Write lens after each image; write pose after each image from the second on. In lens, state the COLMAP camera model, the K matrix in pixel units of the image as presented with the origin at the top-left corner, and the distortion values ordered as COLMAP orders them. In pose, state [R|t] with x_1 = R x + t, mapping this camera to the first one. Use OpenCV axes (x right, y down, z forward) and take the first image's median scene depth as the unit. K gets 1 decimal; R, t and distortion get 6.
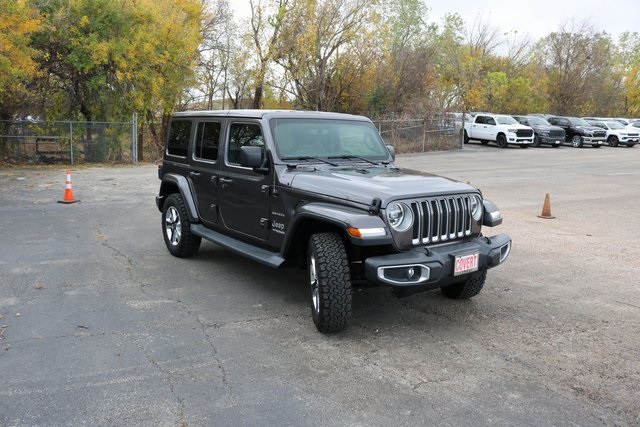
lens RADIAL K [[520.9, 0, 310.2], [0, 520.9, 212.7], [0, 0, 1]] dist [-0.133837, 0.087449]
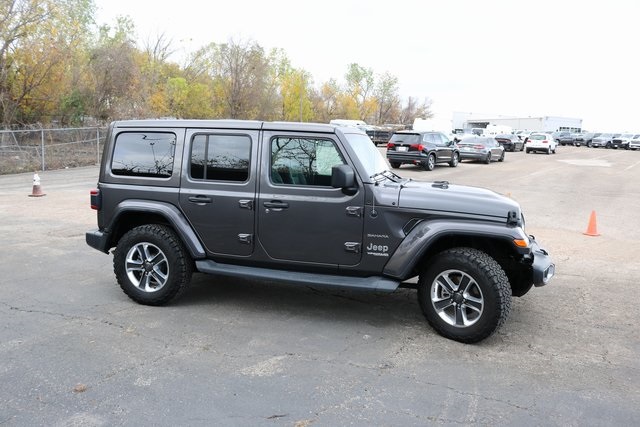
lens RADIAL K [[520.9, 0, 313.9], [0, 520.9, 212.6], [0, 0, 1]] dist [-0.133837, 0.087449]
pose [[0.795671, -0.083268, 0.599979, -0.692065], [0.087919, 0.995893, 0.021620, -0.067879], [-0.599315, 0.035547, 0.799724, 0.302645]]
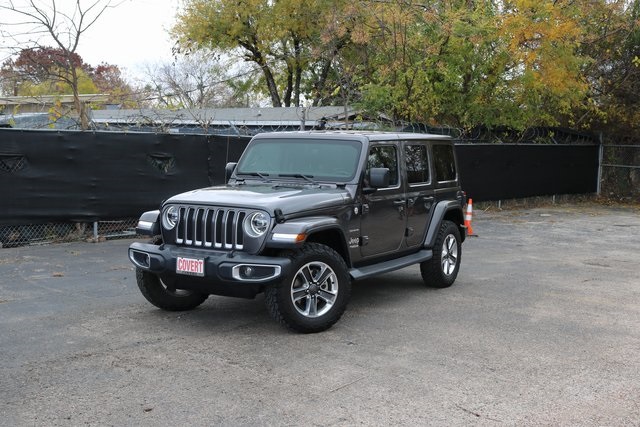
lens RADIAL K [[855.1, 0, 320.8], [0, 855.1, 214.3], [0, 0, 1]] dist [-0.024590, 0.000000]
pose [[0.382687, 0.064463, -0.921626, 1.714129], [-0.160717, 0.986998, 0.002301, -0.048042], [0.909792, 0.147240, 0.388071, 0.439485]]
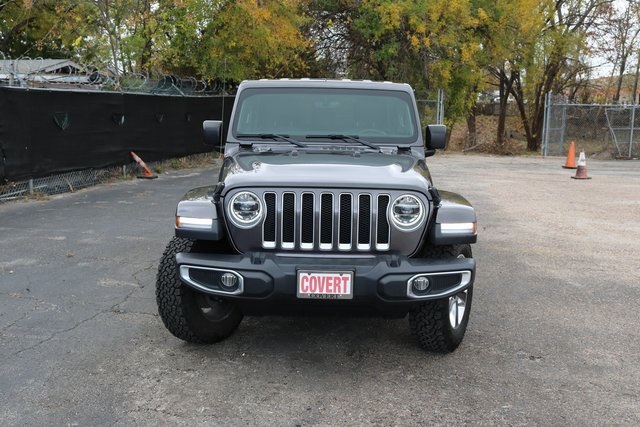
lens RADIAL K [[682.1, 0, 314.3], [0, 682.1, 214.1], [0, 0, 1]] dist [-0.084036, 0.000000]
pose [[0.799350, 0.091533, -0.593853, 0.693023], [-0.098463, 0.994923, 0.020817, -0.013298], [0.592743, 0.041833, 0.804305, 0.194030]]
